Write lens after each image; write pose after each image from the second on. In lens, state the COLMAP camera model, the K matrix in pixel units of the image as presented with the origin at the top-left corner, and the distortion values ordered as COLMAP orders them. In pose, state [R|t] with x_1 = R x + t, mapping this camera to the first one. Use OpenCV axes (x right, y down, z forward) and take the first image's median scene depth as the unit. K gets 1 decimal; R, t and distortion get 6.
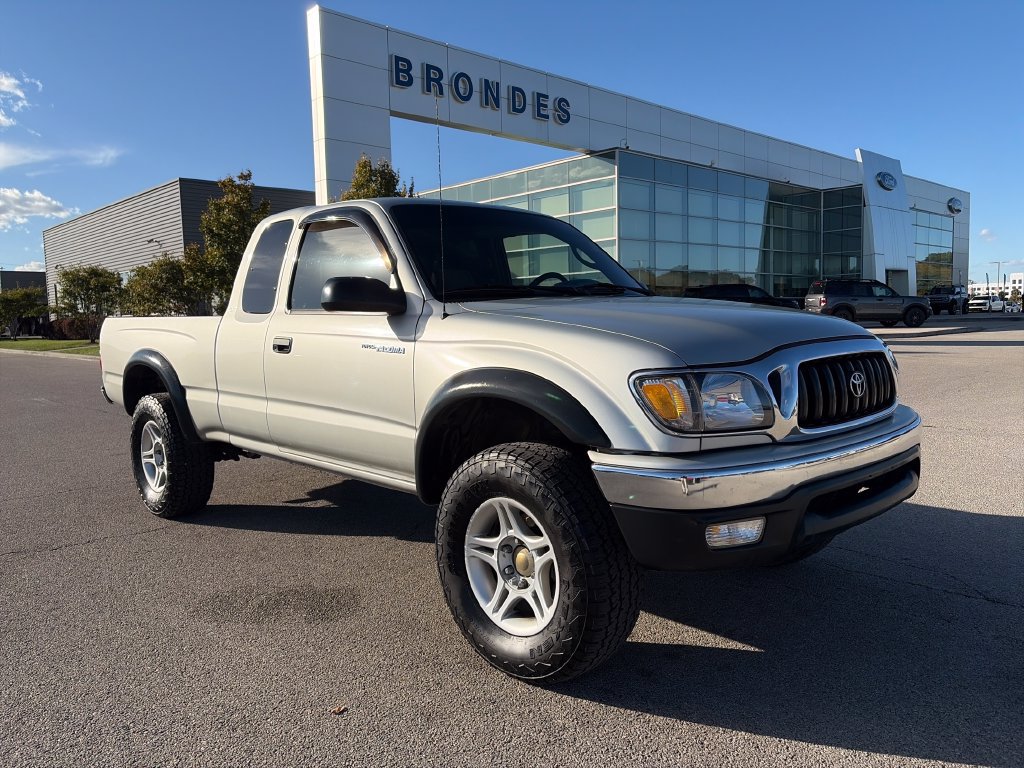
lens RADIAL K [[774.5, 0, 502.1], [0, 774.5, 379.6], [0, 0, 1]] dist [0.043461, -0.060755]
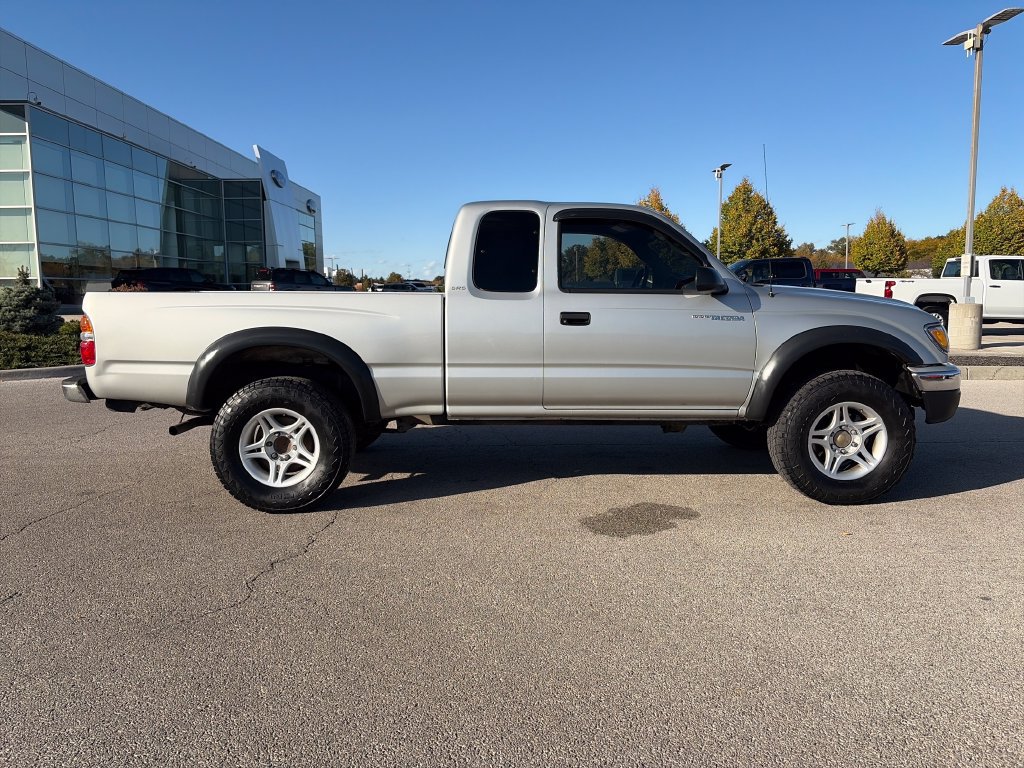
lens RADIAL K [[774.5, 0, 502.1], [0, 774.5, 379.6], [0, 0, 1]] dist [0.043461, -0.060755]
pose [[0.671519, -0.063926, 0.738225, -0.147104], [0.049928, 0.997911, 0.040996, -0.000524], [-0.739303, 0.009329, 0.673308, 0.032767]]
